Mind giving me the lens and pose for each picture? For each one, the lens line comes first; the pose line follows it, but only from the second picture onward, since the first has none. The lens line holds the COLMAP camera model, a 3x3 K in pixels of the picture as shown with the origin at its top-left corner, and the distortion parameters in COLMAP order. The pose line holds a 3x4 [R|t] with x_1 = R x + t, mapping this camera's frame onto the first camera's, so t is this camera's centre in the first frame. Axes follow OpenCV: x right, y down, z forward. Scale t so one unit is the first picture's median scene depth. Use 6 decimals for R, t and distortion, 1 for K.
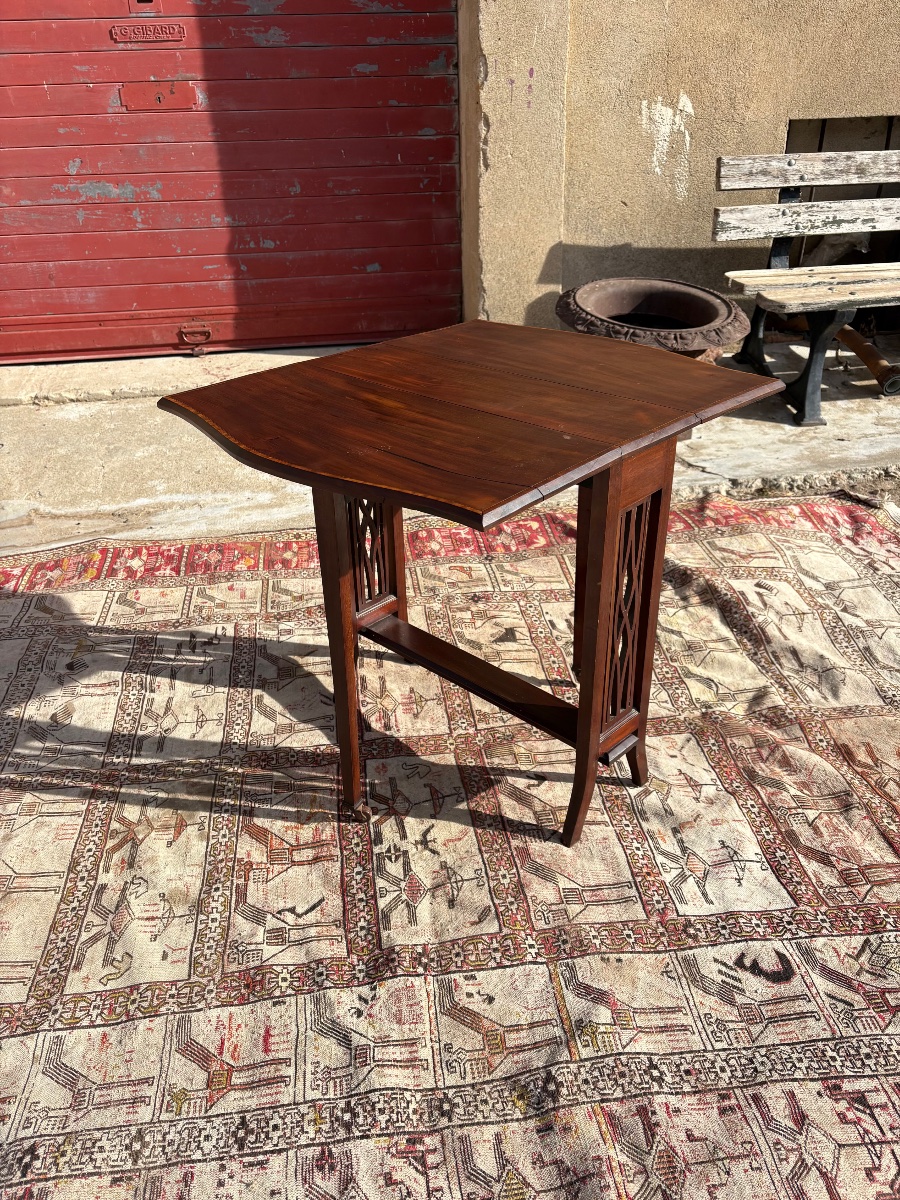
lens RADIAL K [[897.4, 0, 443.2], [0, 897.4, 596.7], [0, 0, 1]] dist [0.023219, -0.006139]
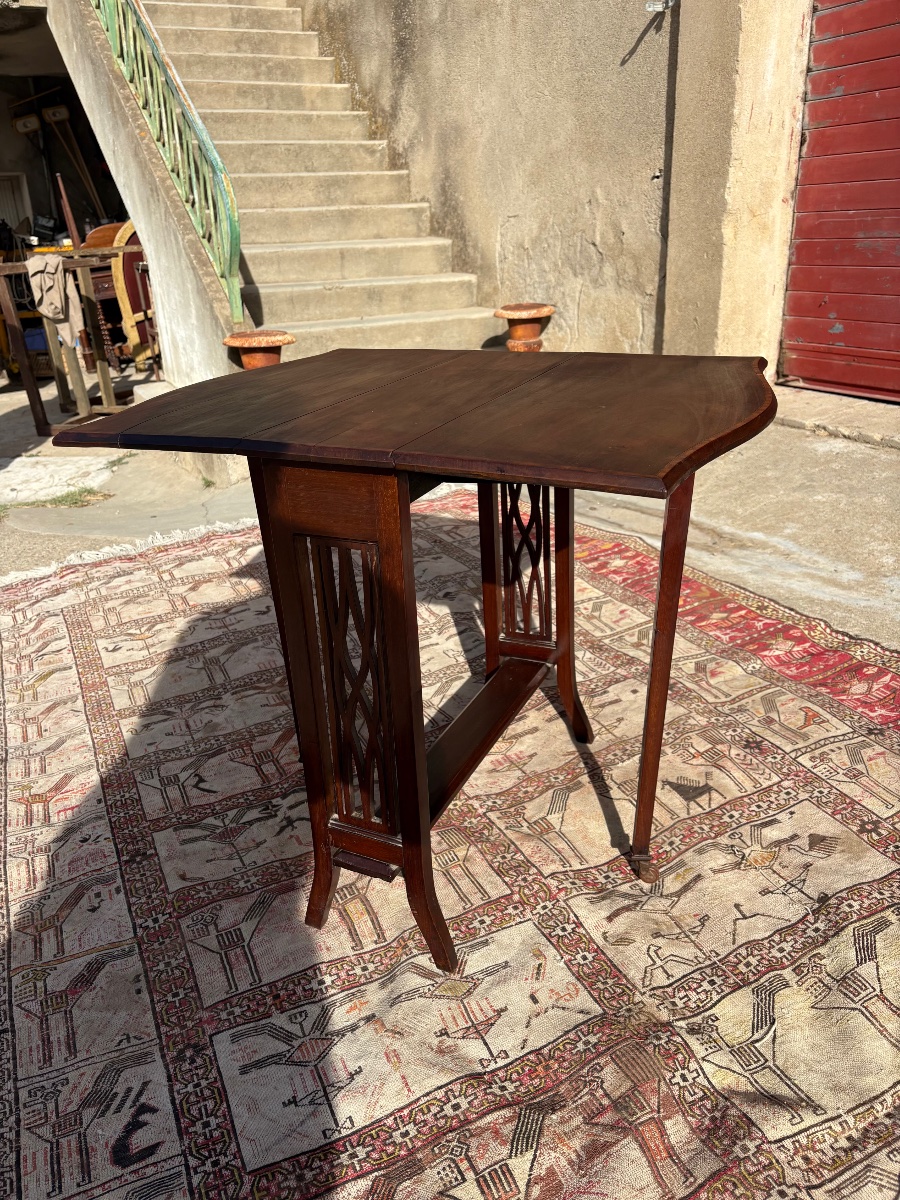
lens RADIAL K [[906.0, 0, 454.7], [0, 906.0, 597.8], [0, 0, 1]] dist [0.015800, 0.005059]
pose [[0.327404, 0.370549, -0.869195, 0.588594], [-0.422874, 0.880091, 0.215908, -0.169874], [0.844976, 0.296871, 0.444841, 0.464339]]
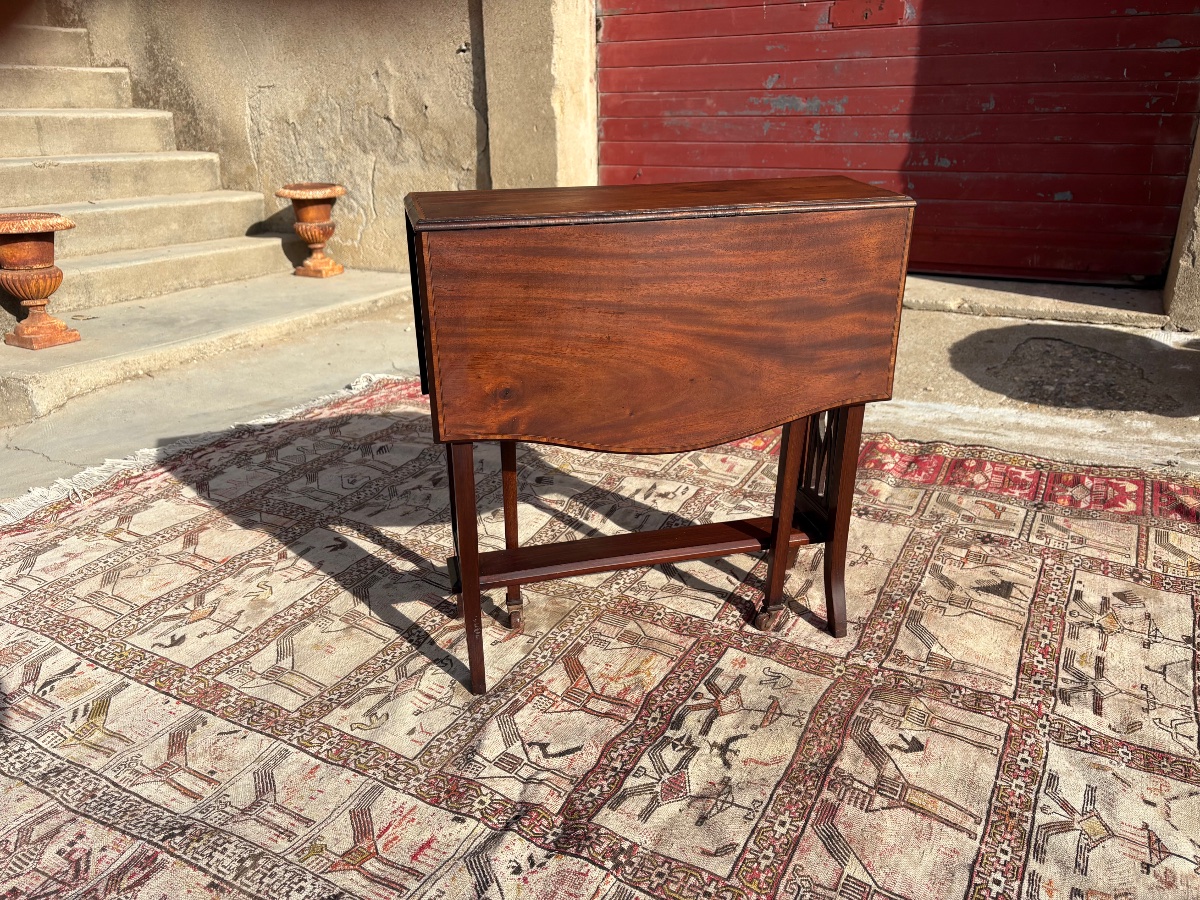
lens RADIAL K [[906.0, 0, 606.8], [0, 906.0, 454.7], [0, 0, 1]] dist [0.015800, 0.005059]
pose [[0.802442, 0.226070, -0.552249, 0.204240], [-0.294564, 0.954911, -0.037110, 0.062303], [0.518959, 0.192452, 0.832853, 0.165196]]
